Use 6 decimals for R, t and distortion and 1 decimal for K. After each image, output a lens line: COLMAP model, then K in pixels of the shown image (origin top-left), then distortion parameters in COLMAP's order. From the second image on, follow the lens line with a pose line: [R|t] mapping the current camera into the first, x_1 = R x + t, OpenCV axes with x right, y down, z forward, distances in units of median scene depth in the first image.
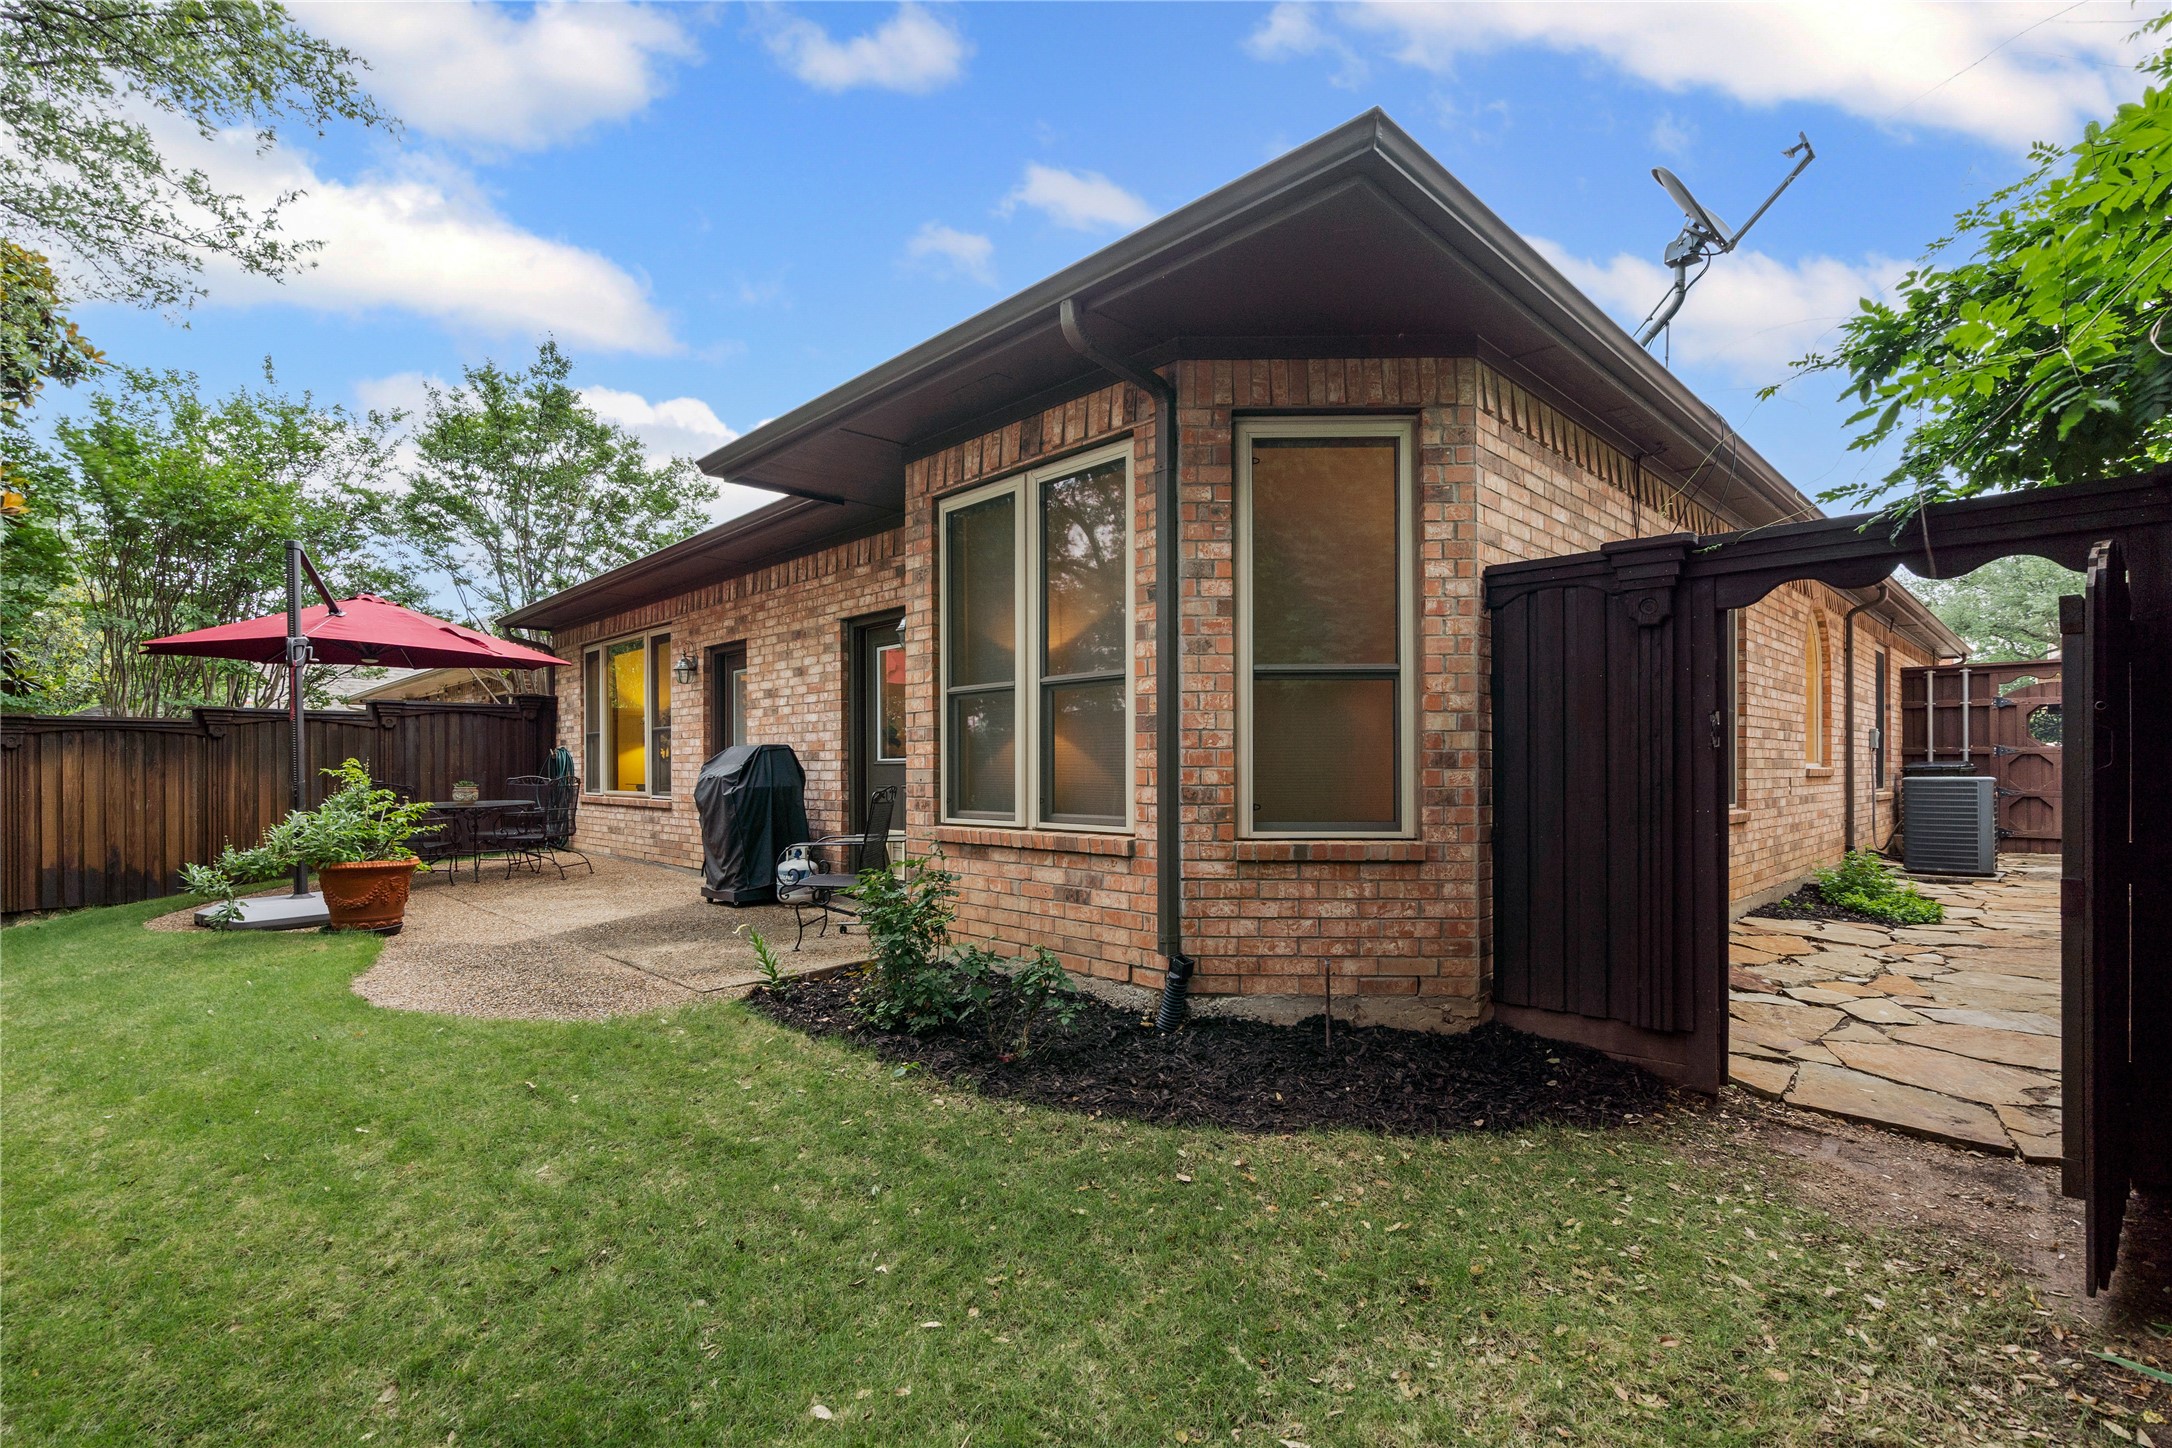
lens RADIAL K [[988.6, 0, 1091.8], [0, 988.6, 778.6], [0, 0, 1]] dist [0.005915, 0.000934]
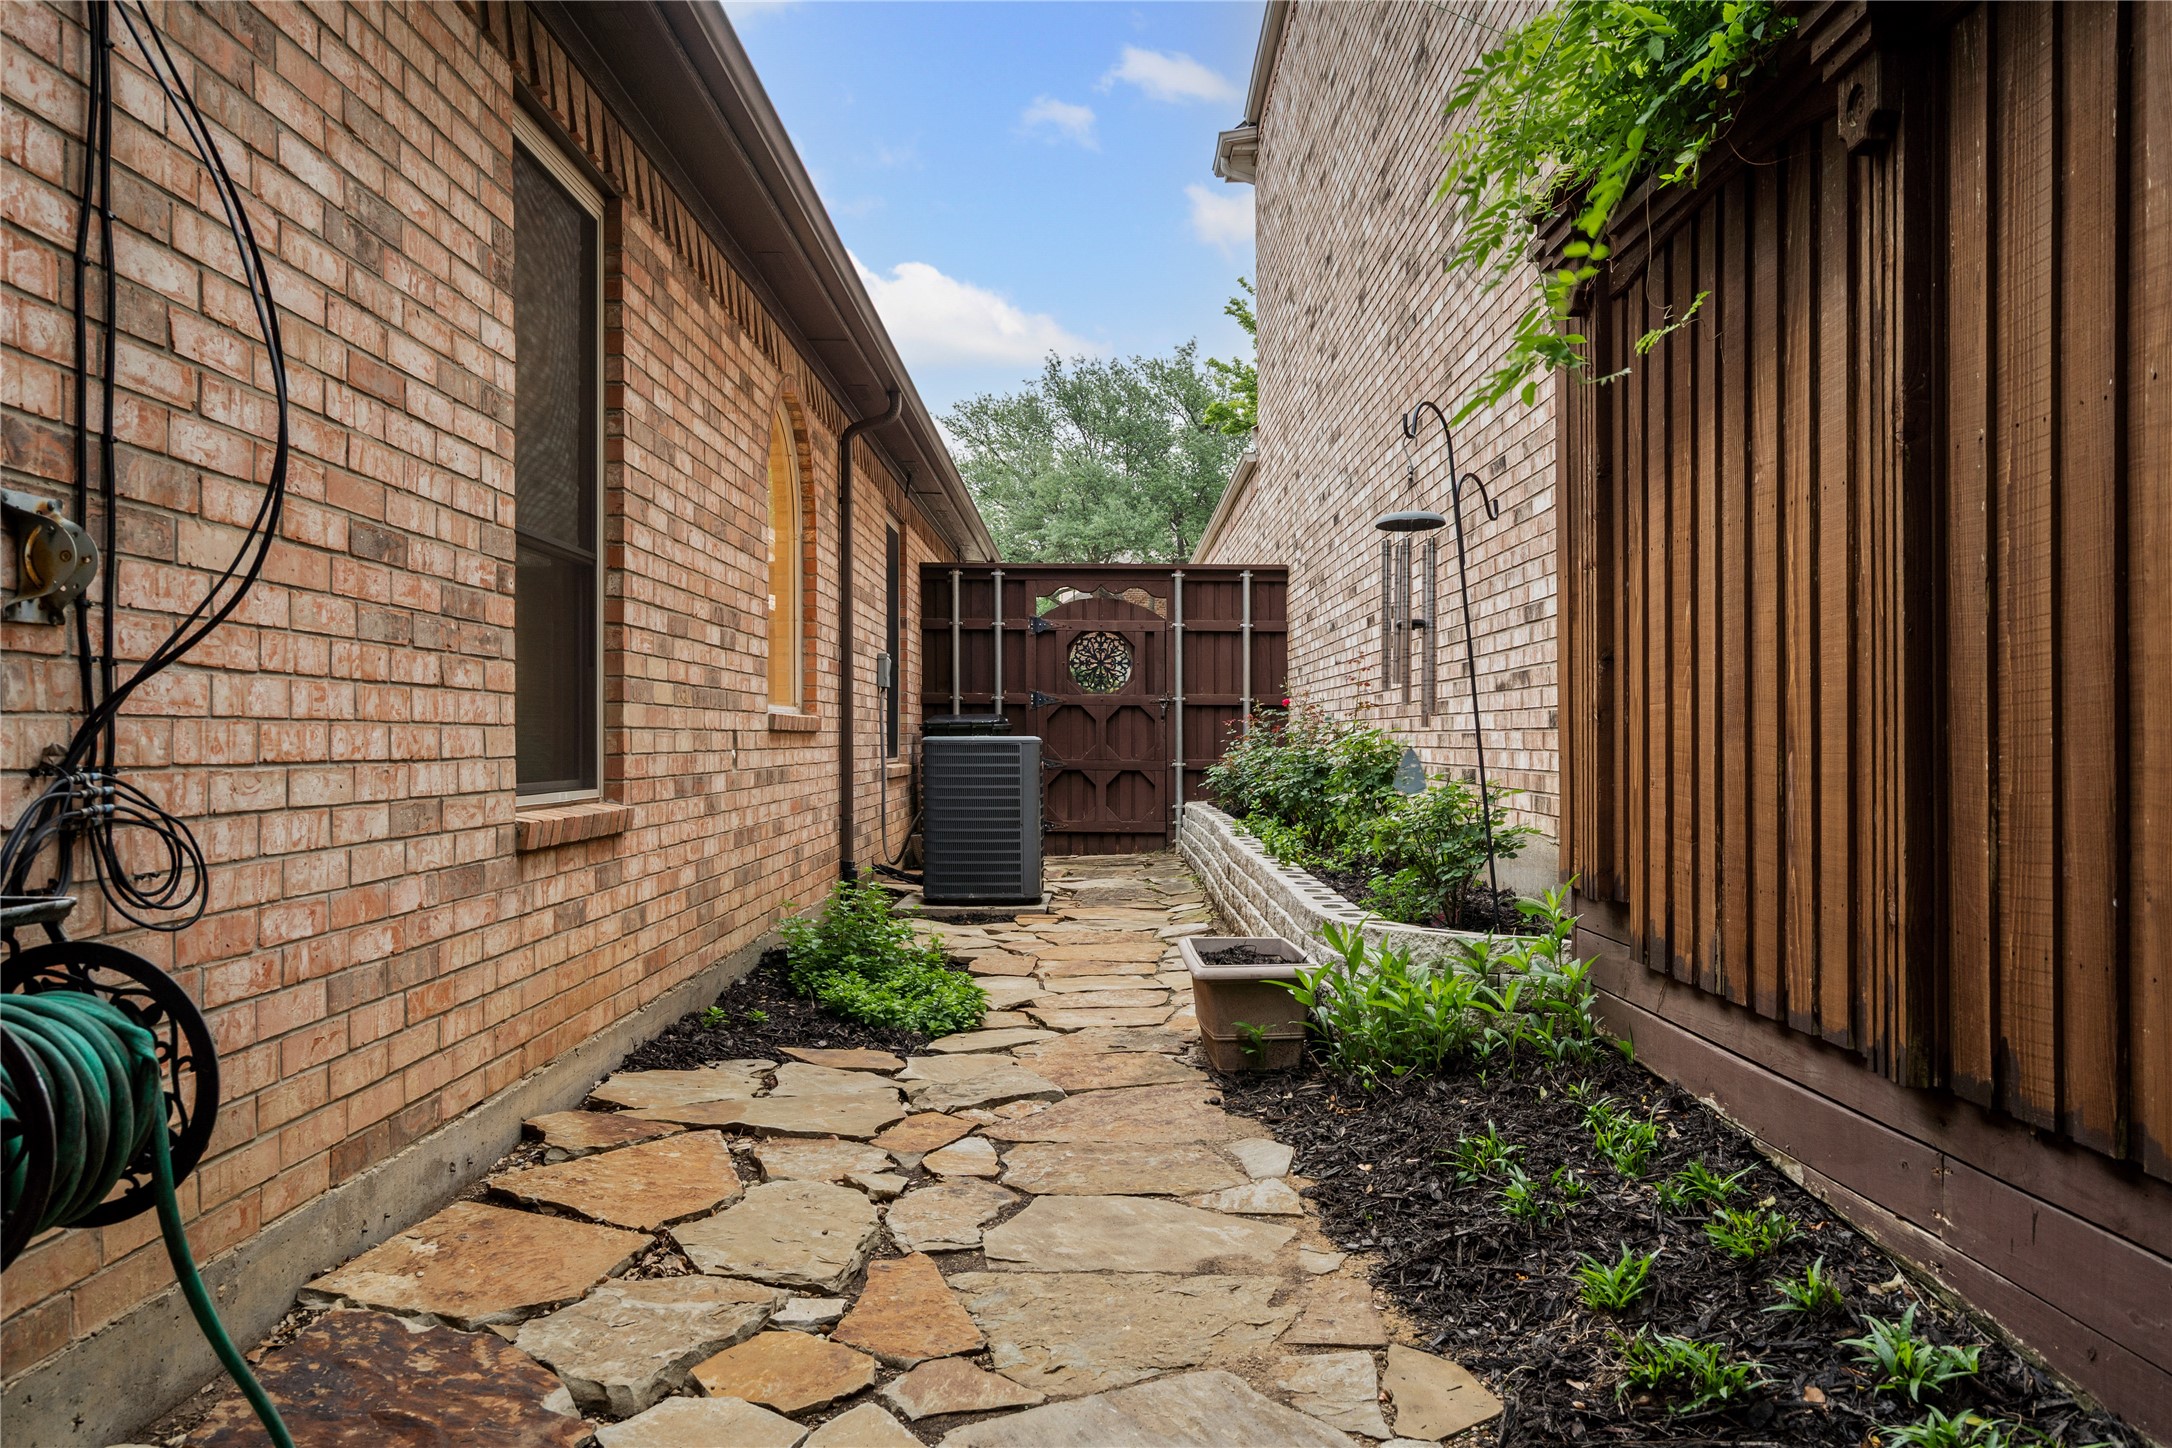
lens RADIAL K [[1577.8, 0, 1085.2], [0, 1577.8, 733.0], [0, 0, 1]] dist [-0.004934, -0.000333]
pose [[0.705769, 0.007289, 0.708404, 0.289570], [0.001850, 0.999925, -0.012132, 0.009387], [-0.708439, 0.009872, 0.705703, 0.353533]]
